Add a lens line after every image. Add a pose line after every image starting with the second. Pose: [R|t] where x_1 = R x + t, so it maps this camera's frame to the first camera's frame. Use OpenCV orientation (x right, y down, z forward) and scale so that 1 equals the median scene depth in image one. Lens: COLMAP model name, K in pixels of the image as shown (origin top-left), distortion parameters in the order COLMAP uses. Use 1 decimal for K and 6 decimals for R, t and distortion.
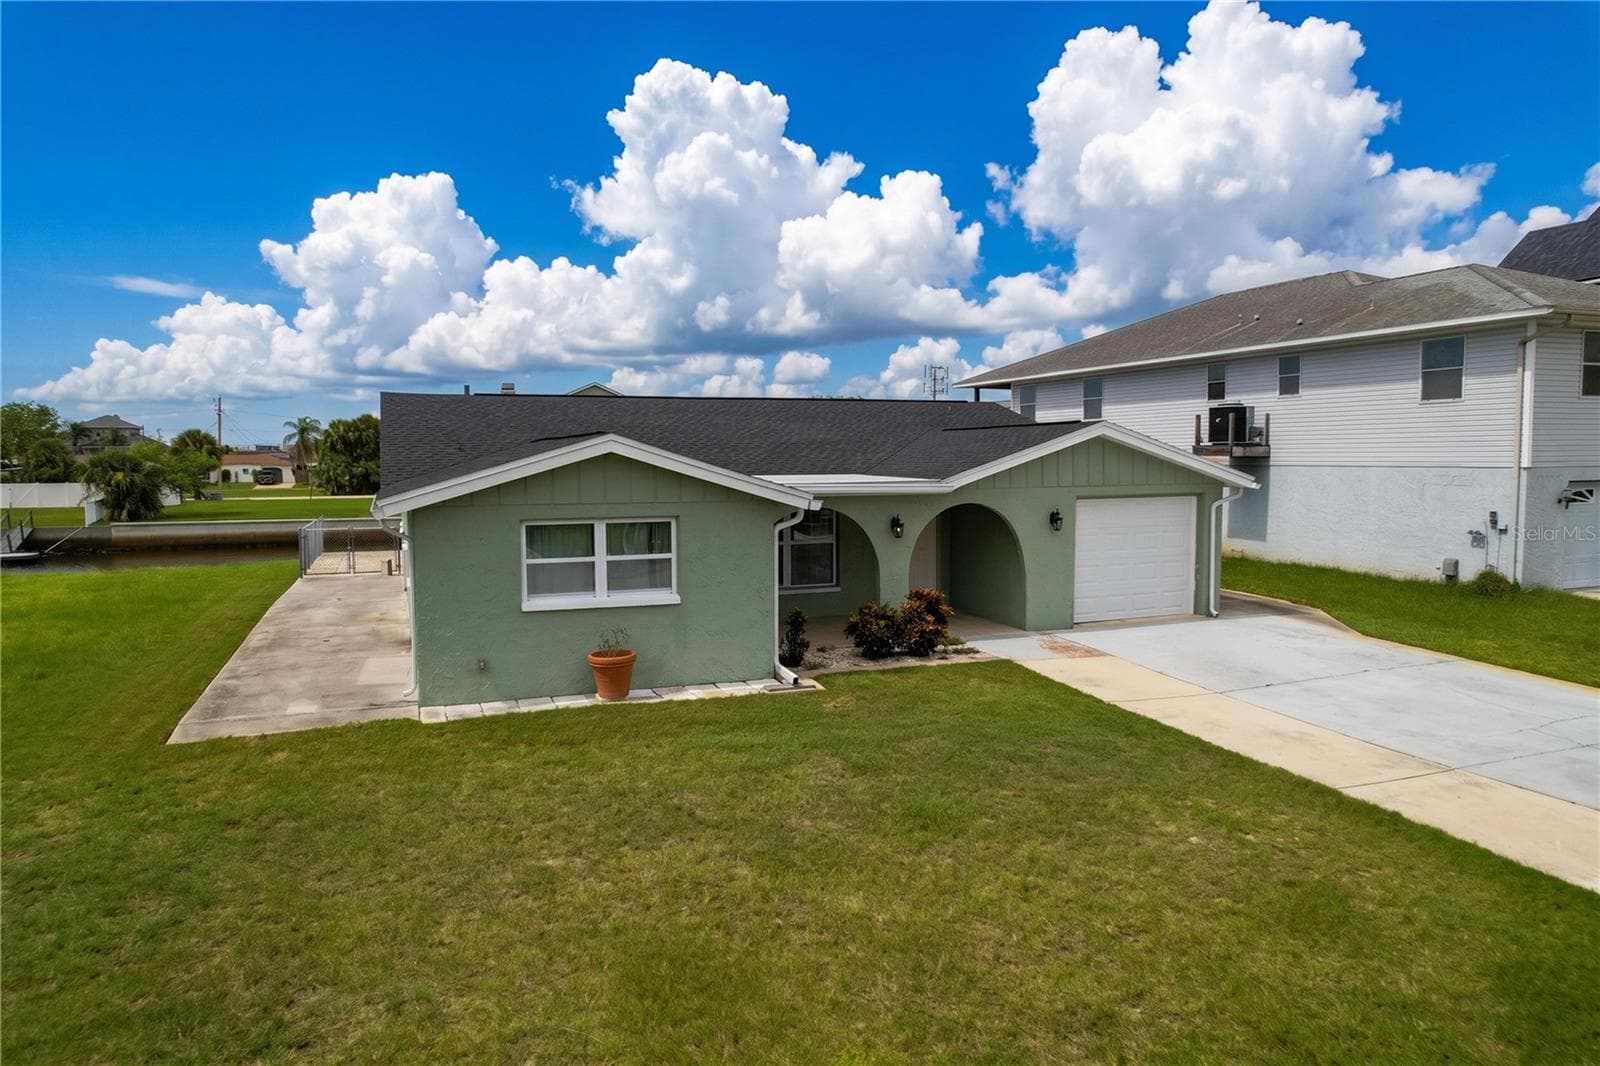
lens RADIAL K [[1011.6, 0, 800.0], [0, 1011.6, 533.0], [0, 0, 1]] dist [-0.028388, 0.000419]
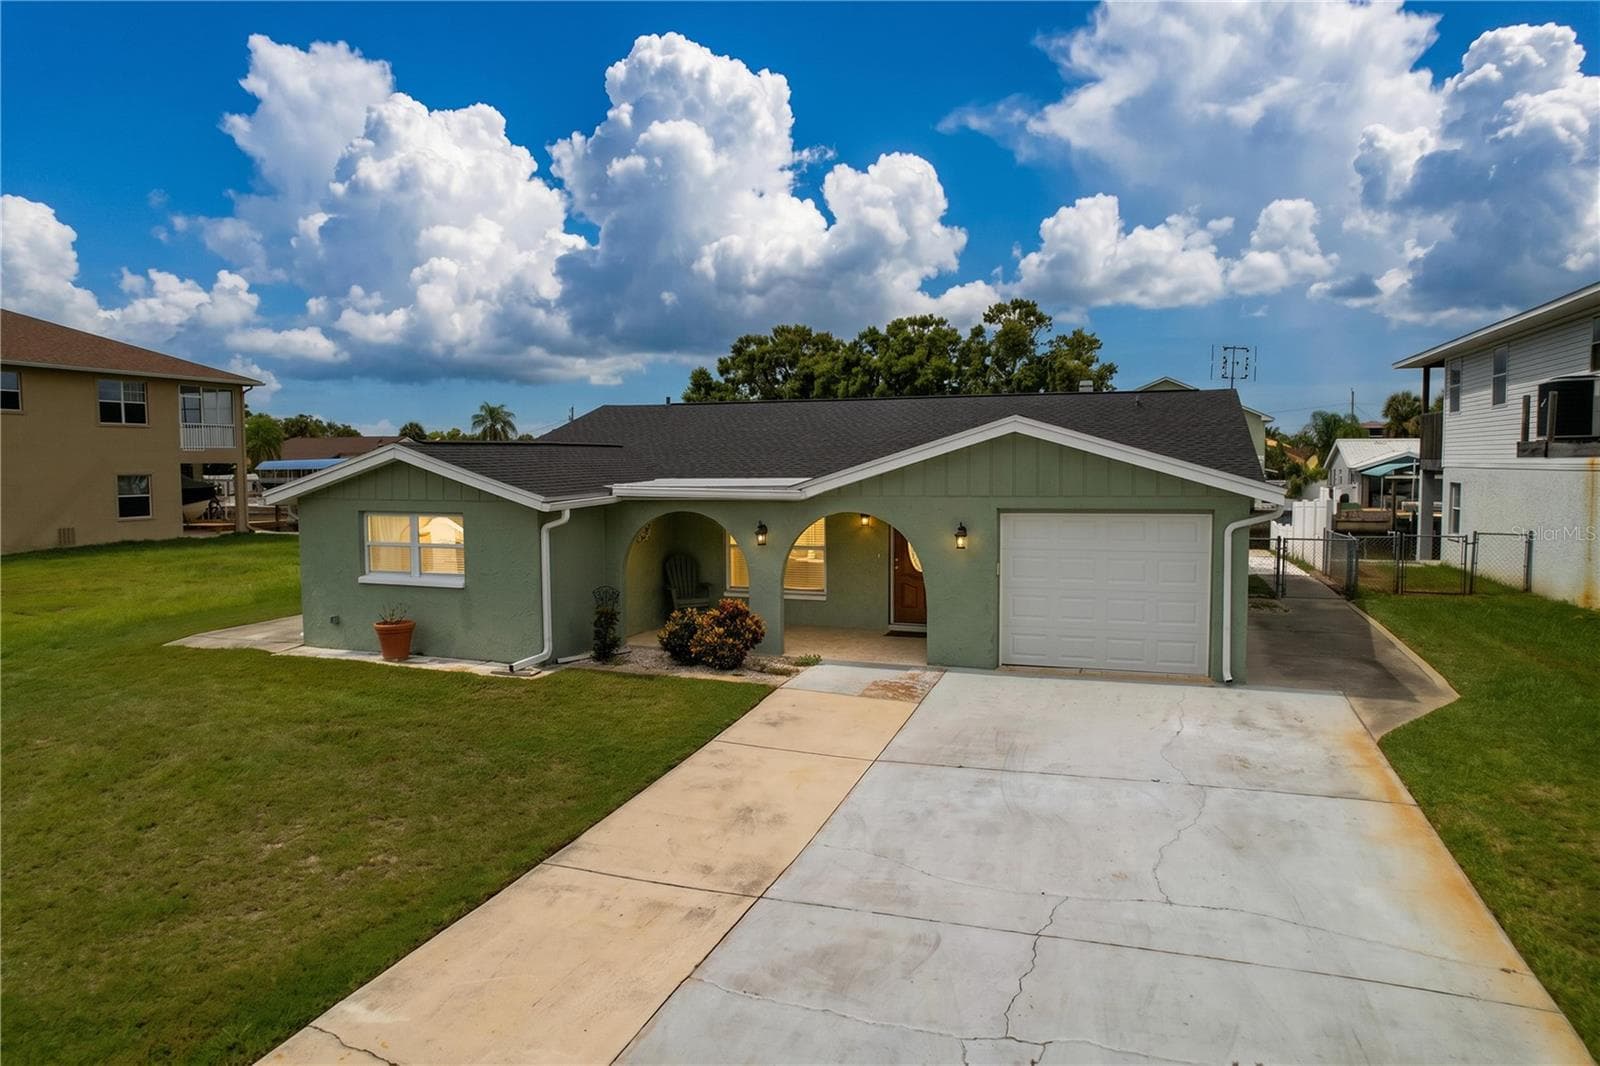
lens RADIAL K [[1011.6, 0, 800.0], [0, 1011.6, 533.0], [0, 0, 1]] dist [-0.028388, 0.000419]
pose [[0.751214, 0.048843, -0.658249, 0.690734], [-0.046652, 0.998693, 0.020864, -0.026268], [0.658408, 0.015035, 0.752511, 0.280845]]
